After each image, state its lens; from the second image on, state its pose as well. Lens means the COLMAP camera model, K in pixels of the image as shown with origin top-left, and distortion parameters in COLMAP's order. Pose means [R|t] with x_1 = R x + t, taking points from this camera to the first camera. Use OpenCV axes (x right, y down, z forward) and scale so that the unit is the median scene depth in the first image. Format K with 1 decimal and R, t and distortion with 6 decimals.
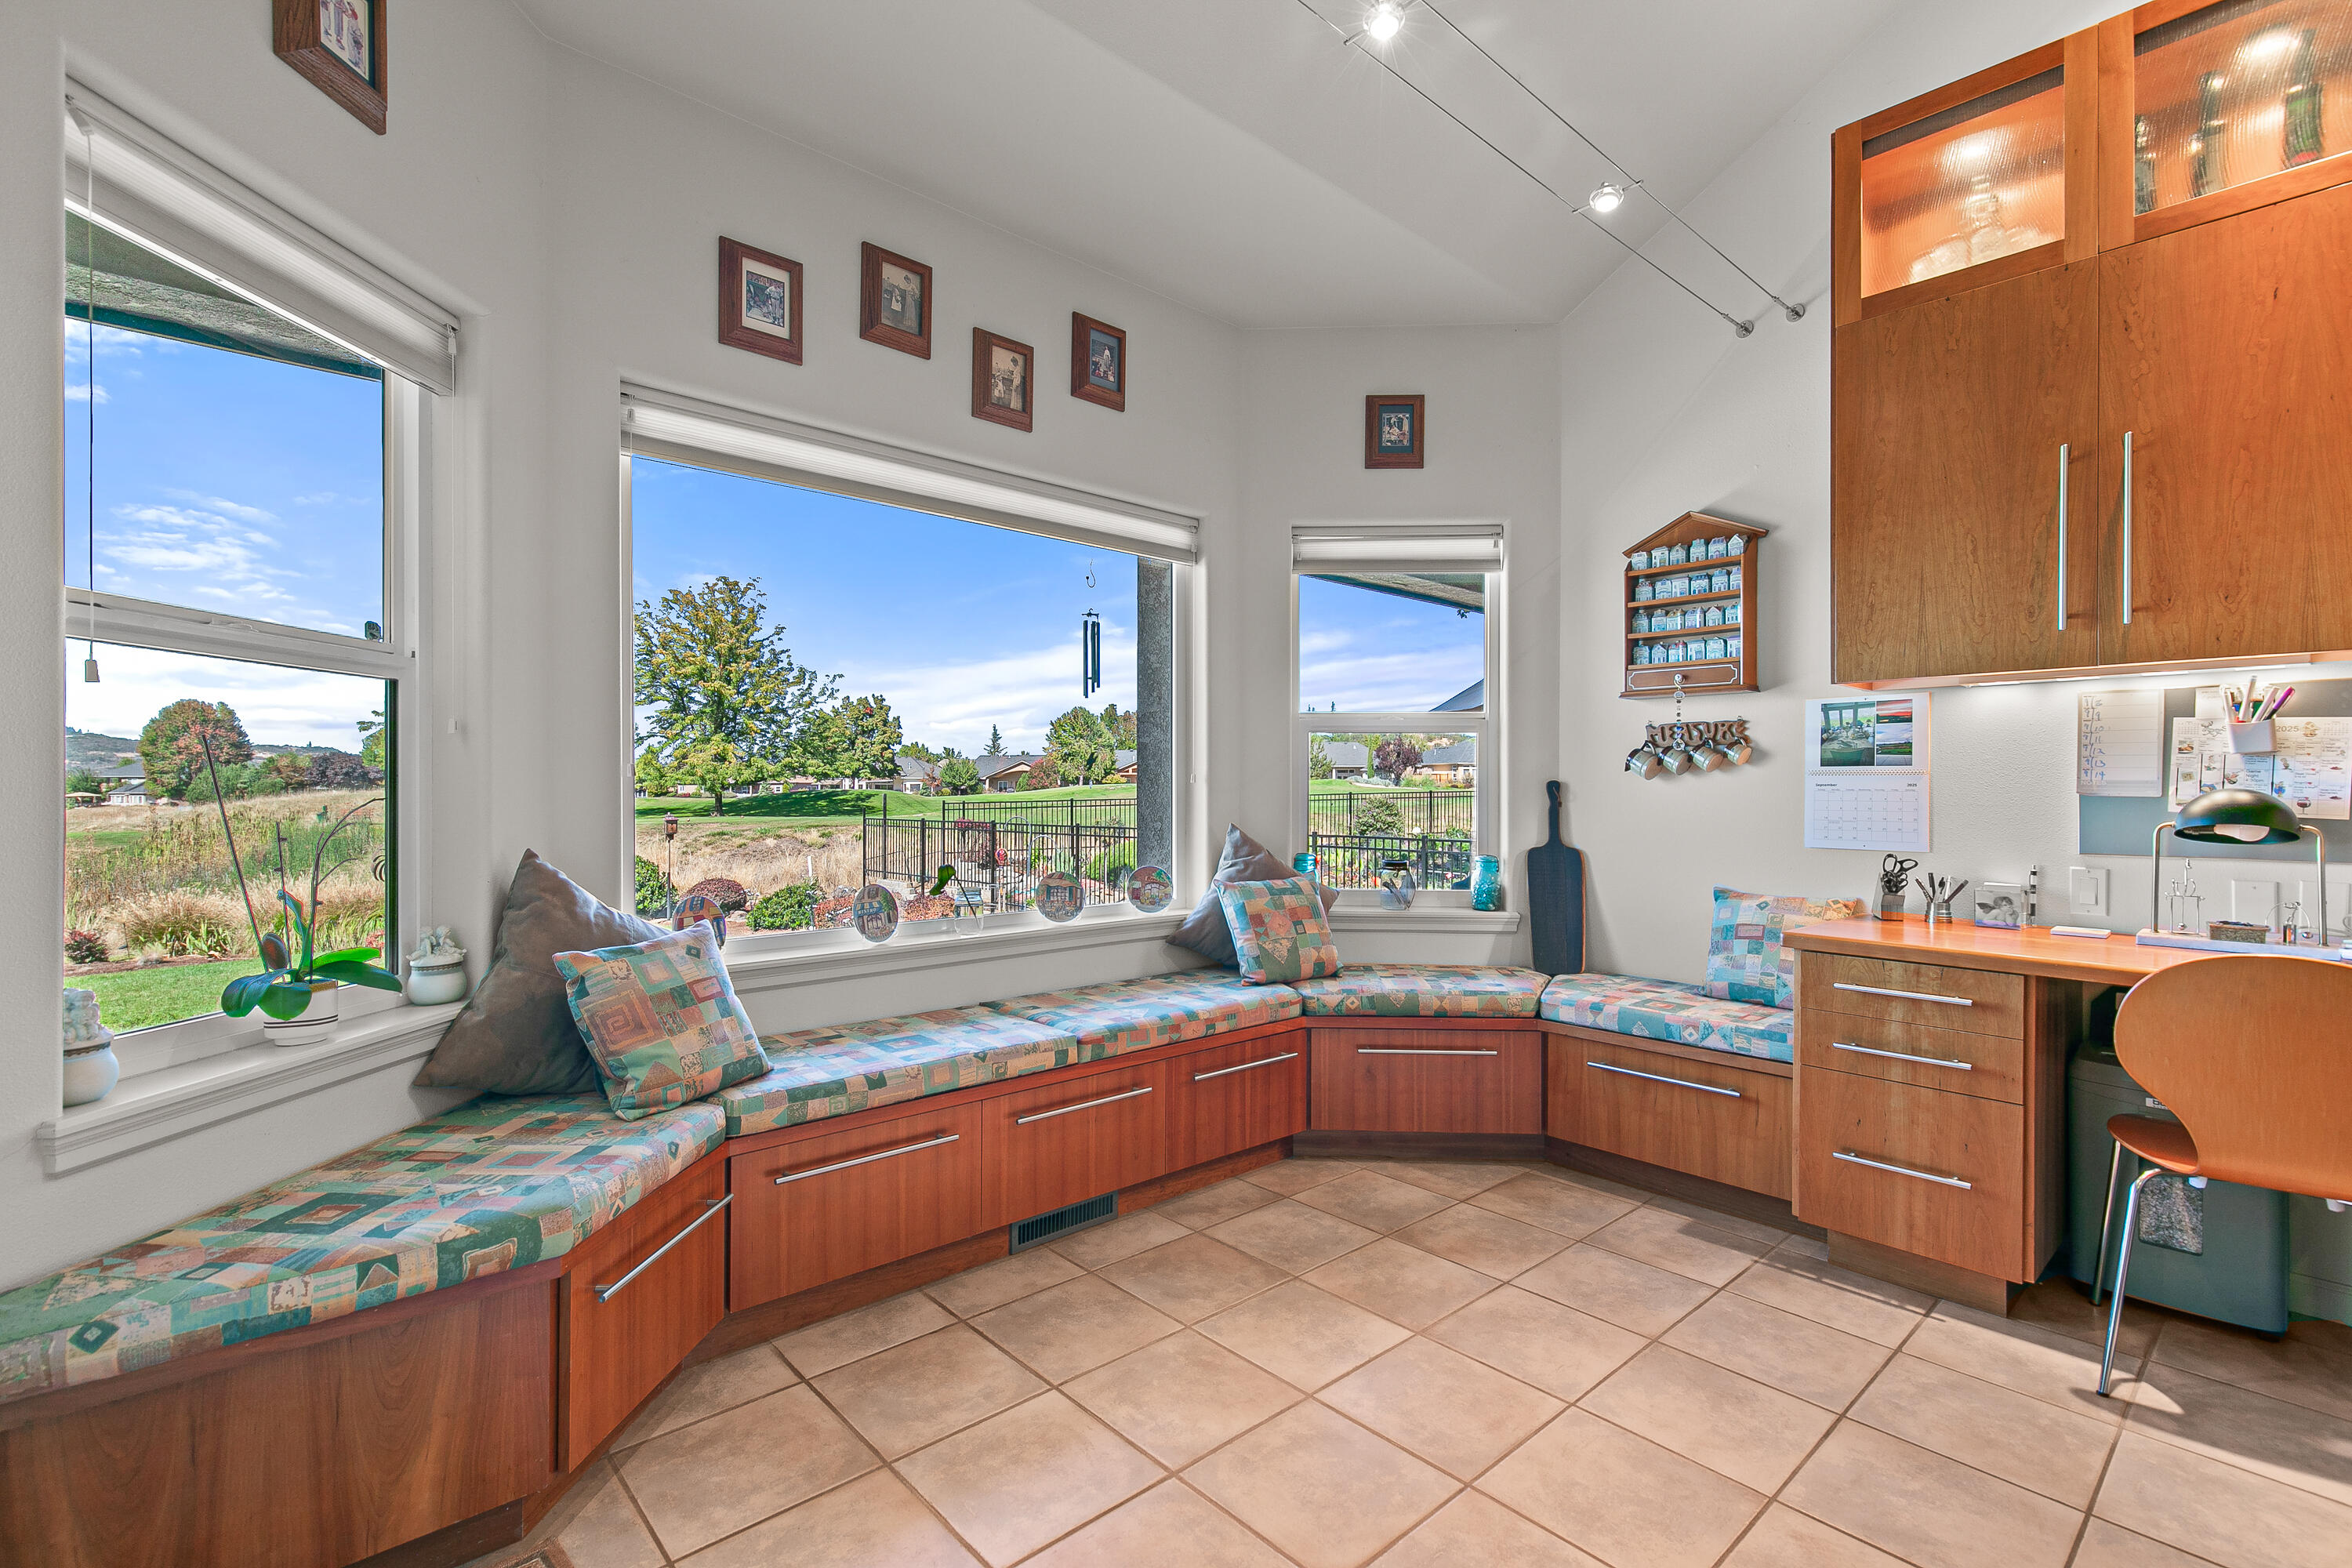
lens RADIAL K [[1070.7, 0, 1187.8], [0, 1070.7, 797.7], [0, 0, 1]] dist [0.008963, -0.001466]
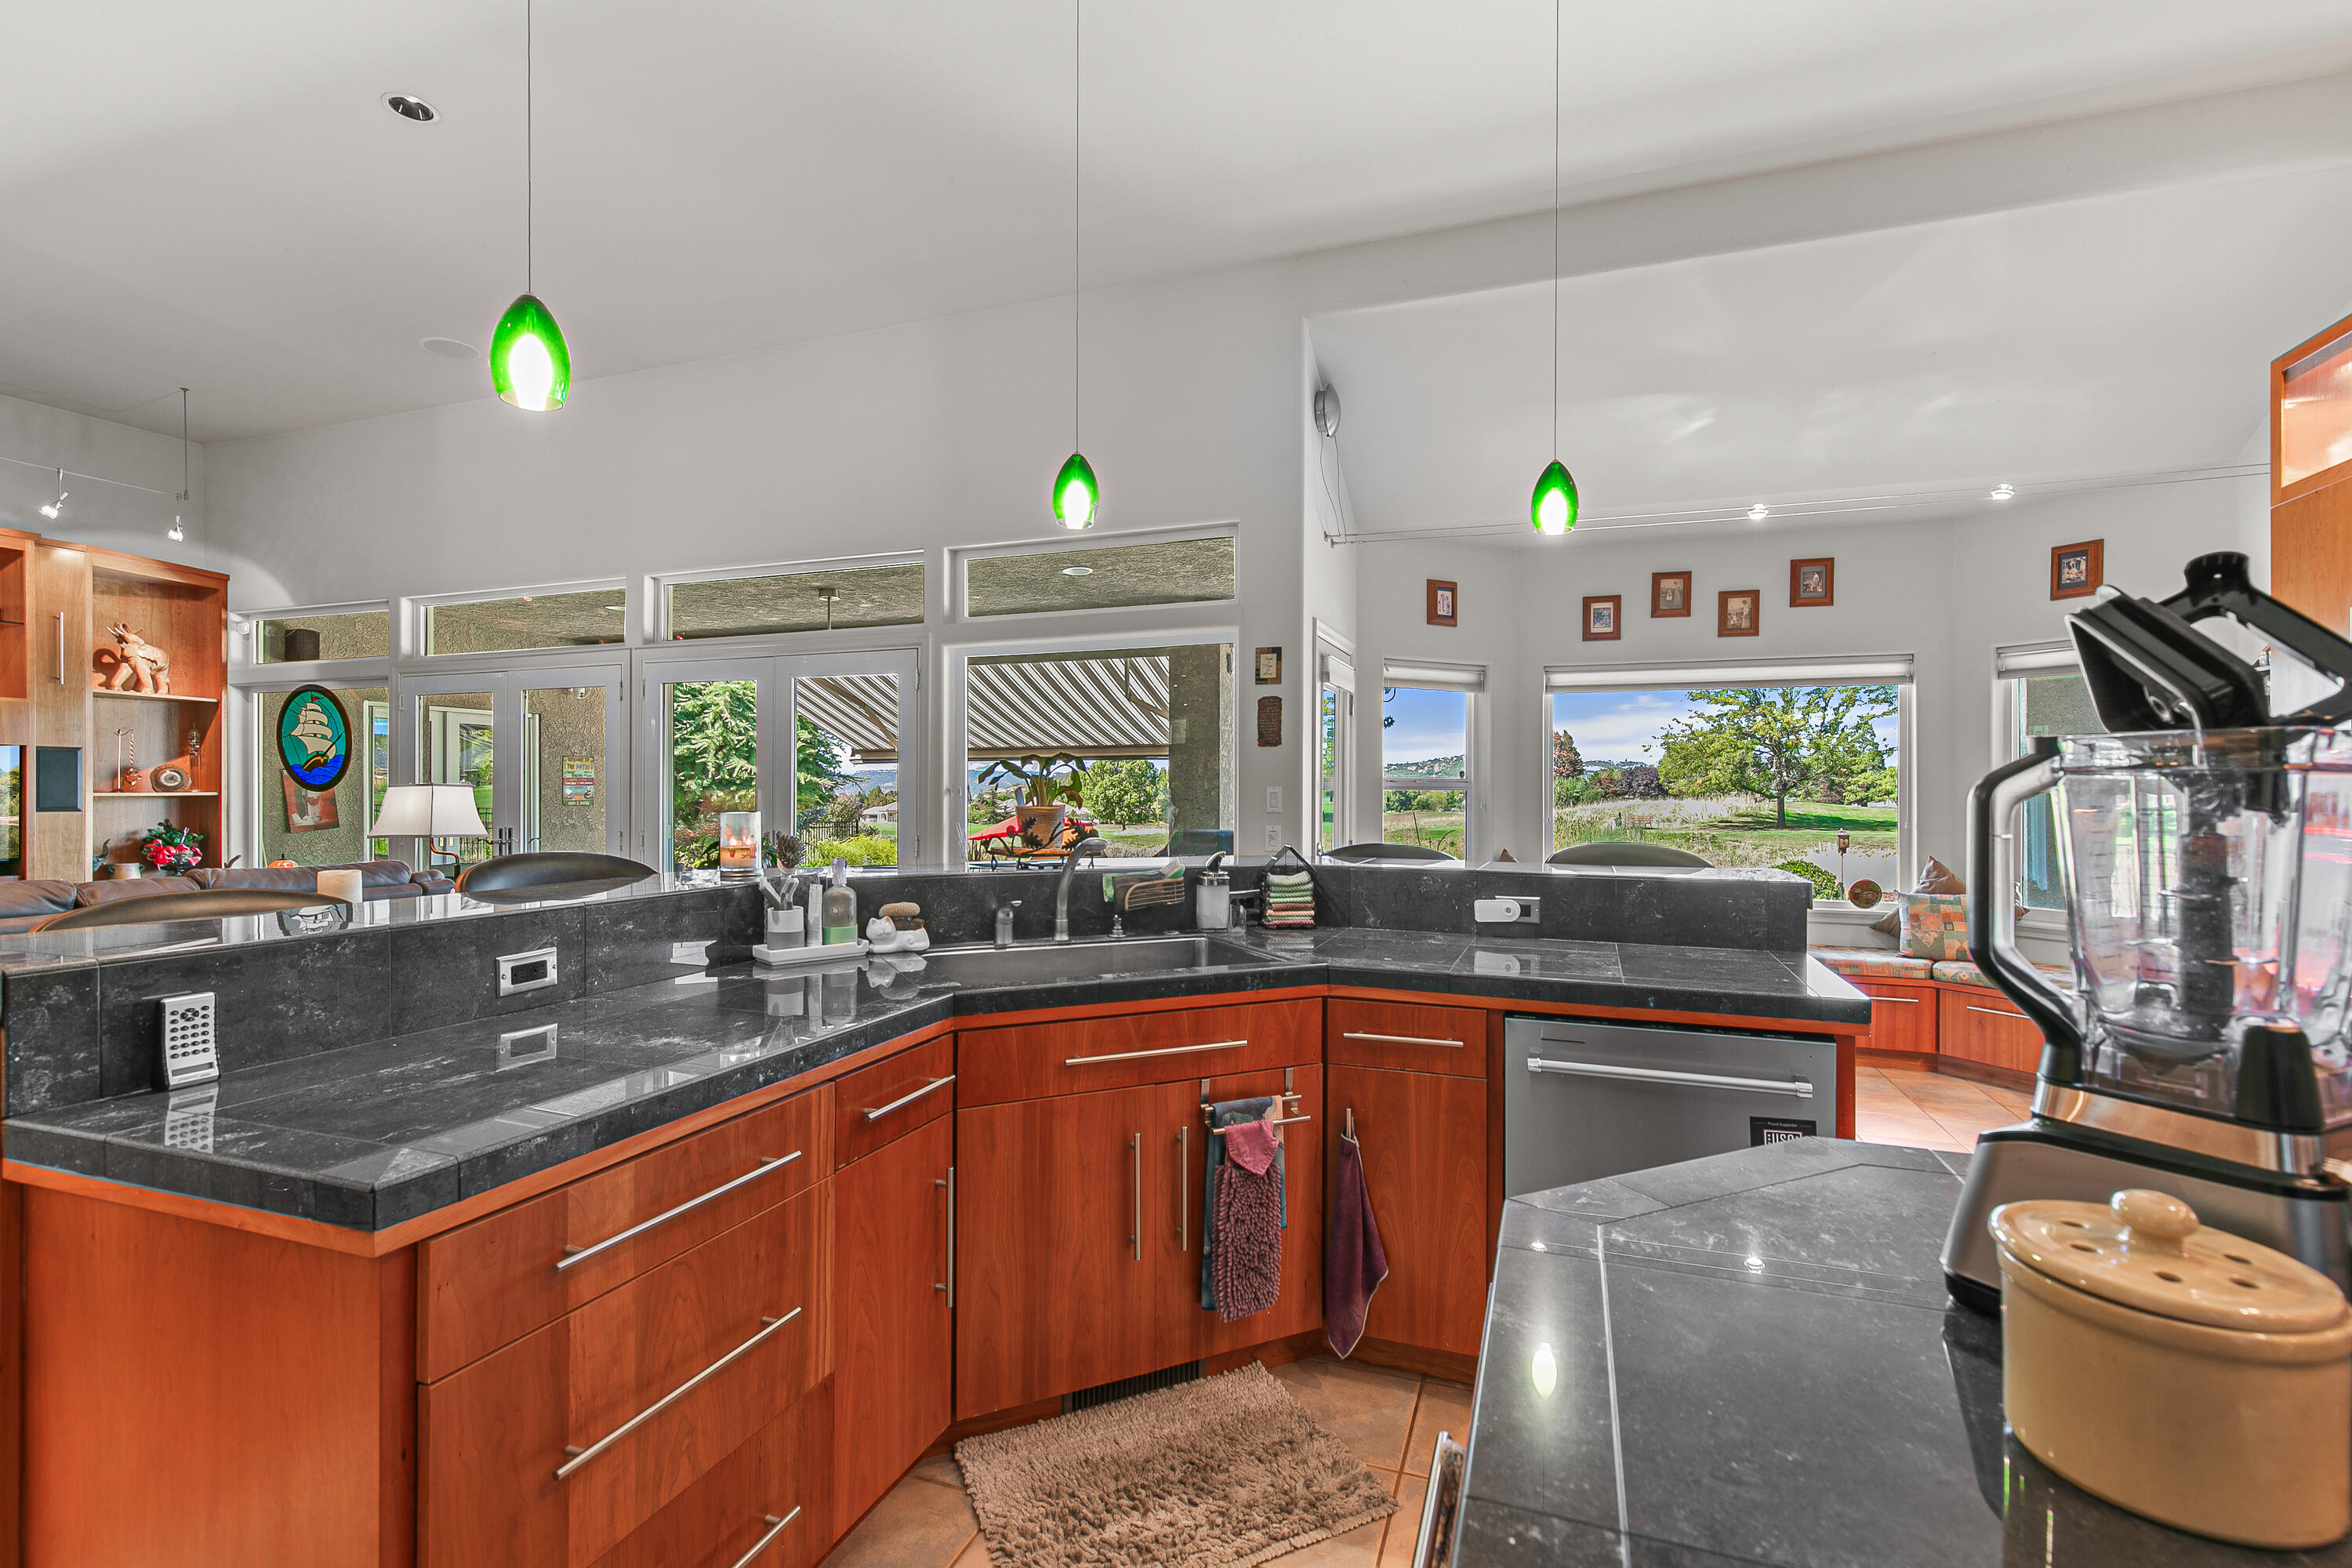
lens RADIAL K [[1070.7, 0, 1189.5], [0, 1070.7, 791.7], [0, 0, 1]] dist [0.008963, -0.001466]
pose [[0.481959, -0.003540, -0.876186, 0.833258], [-0.007915, 0.999933, -0.008394, -0.043138], [0.876158, 0.010981, 0.481899, -0.616768]]
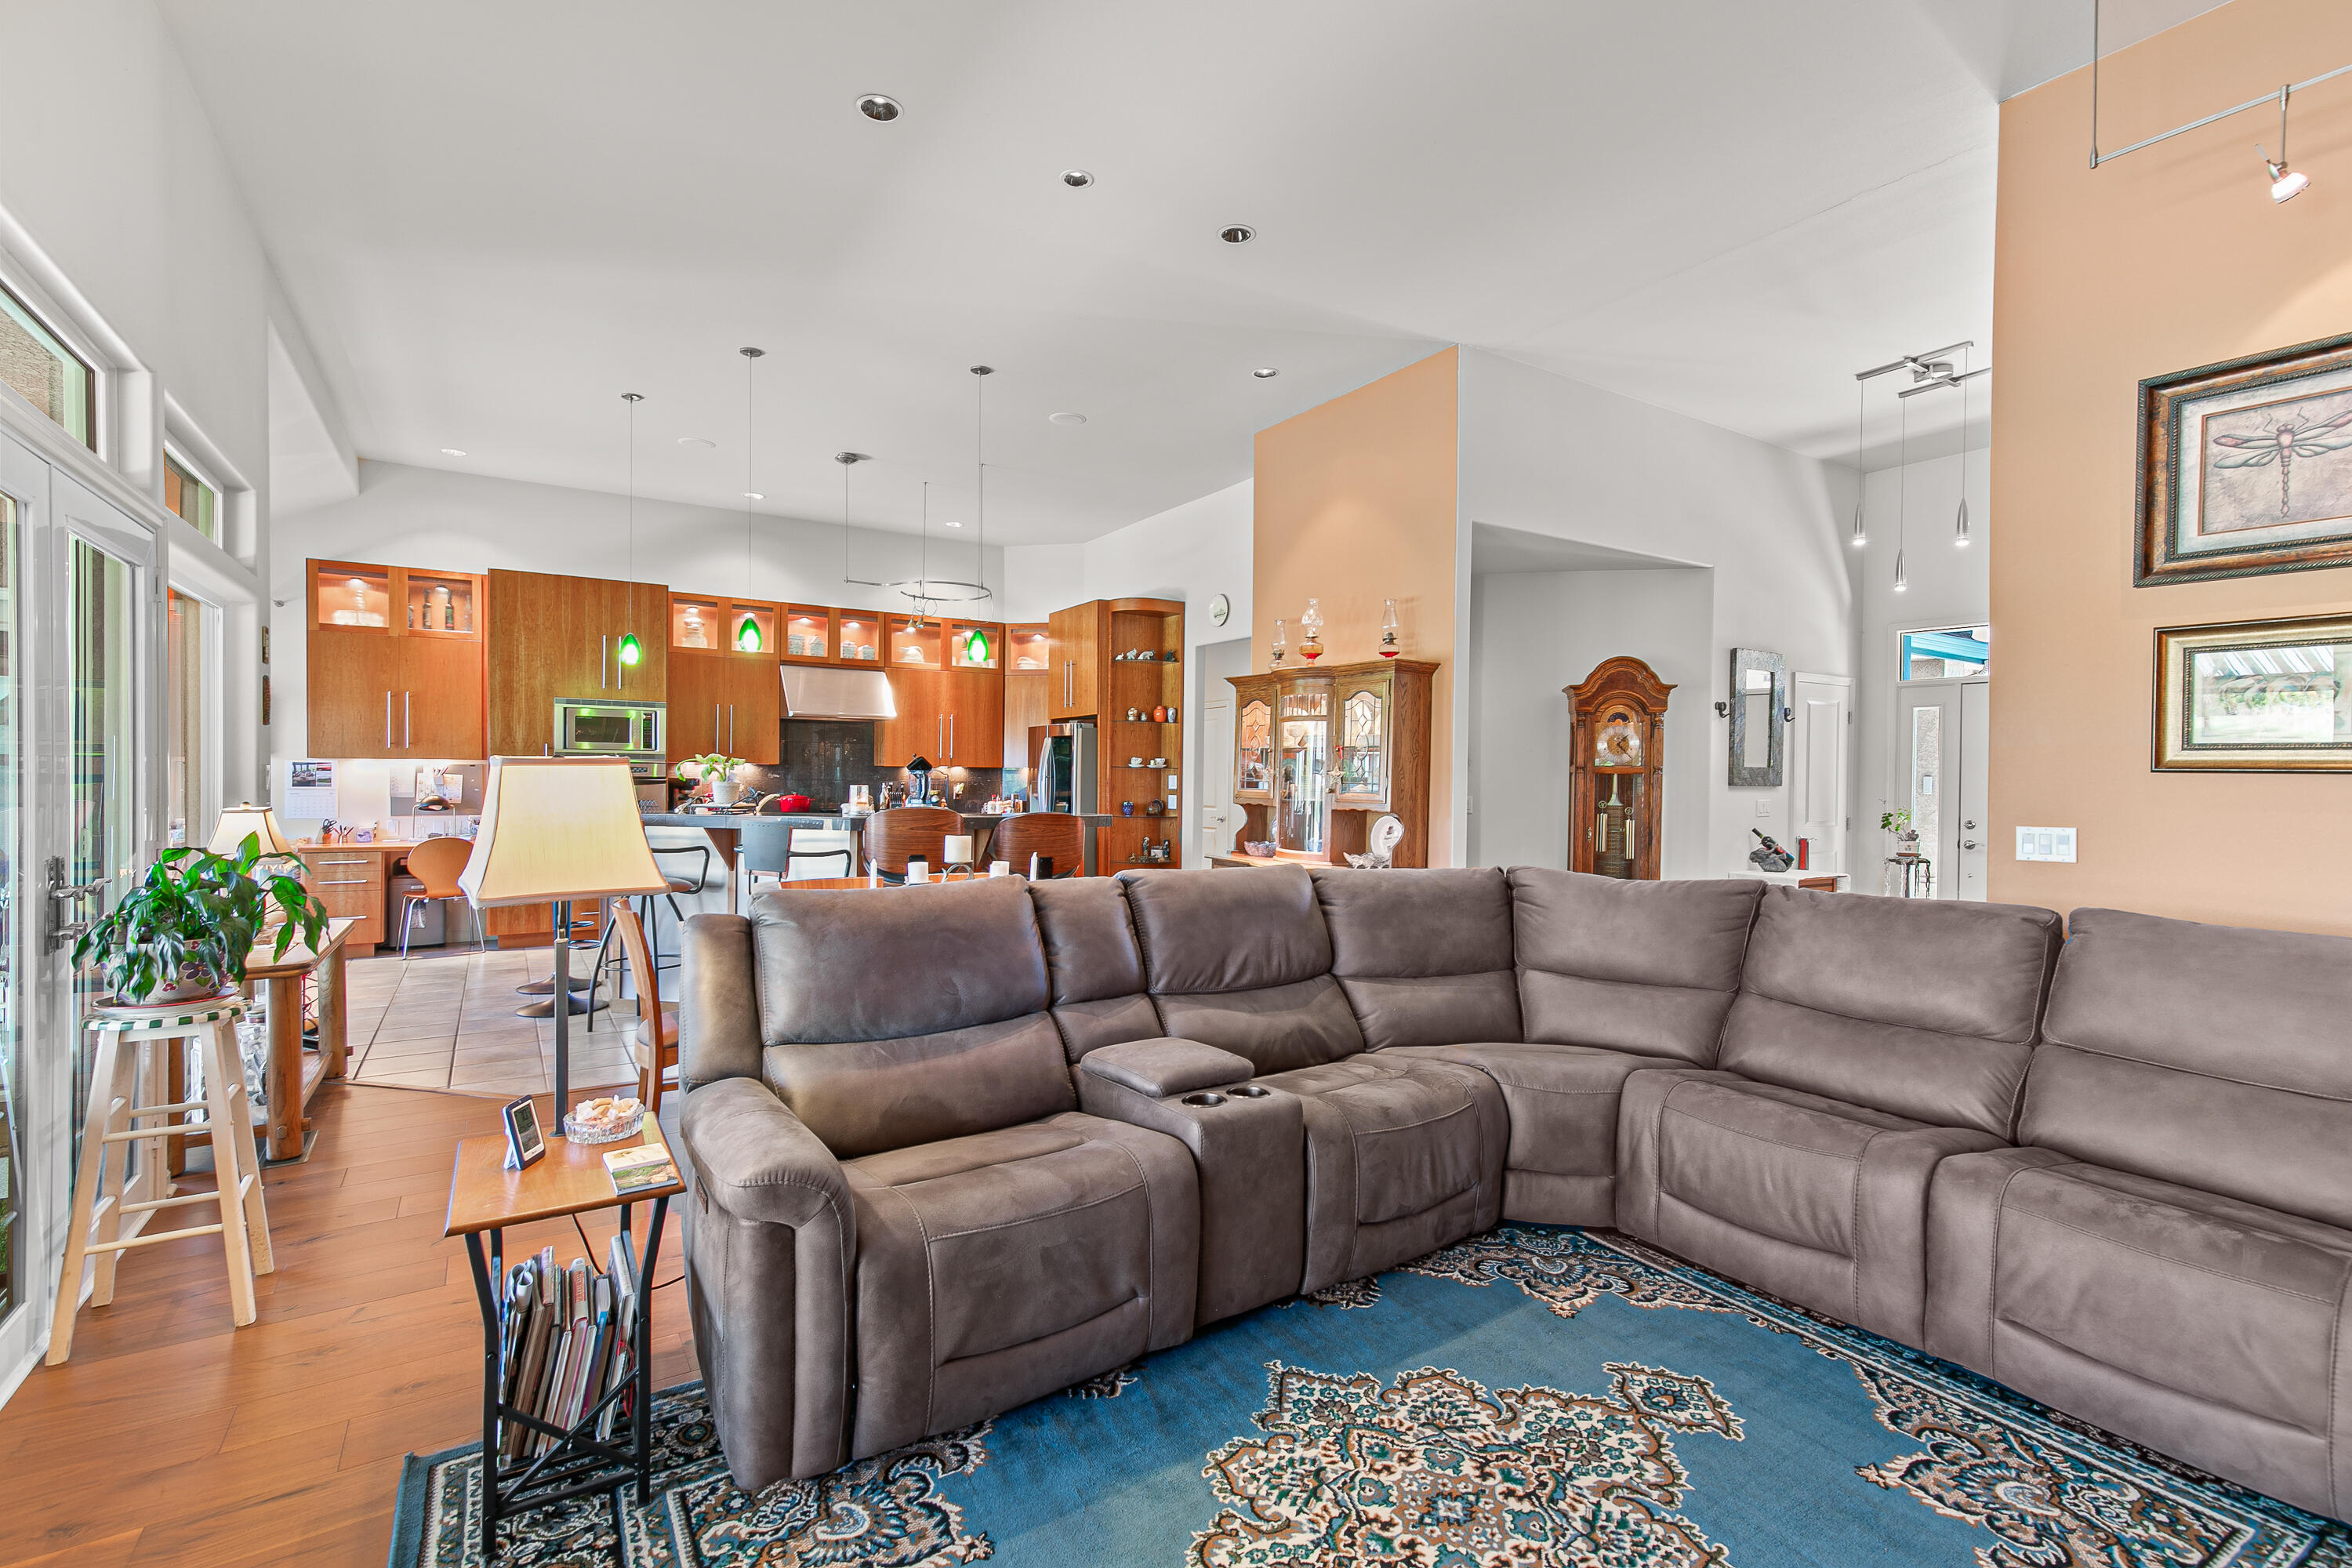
lens RADIAL K [[1070.7, 0, 1177.9], [0, 1070.7, 786.8], [0, 0, 1]] dist [0.008963, -0.001466]
pose [[0.161071, -0.010422, 0.986888, -1.313065], [-0.000820, 0.999942, 0.010693, -0.046693], [-0.986942, -0.002532, 0.161053, -1.227886]]
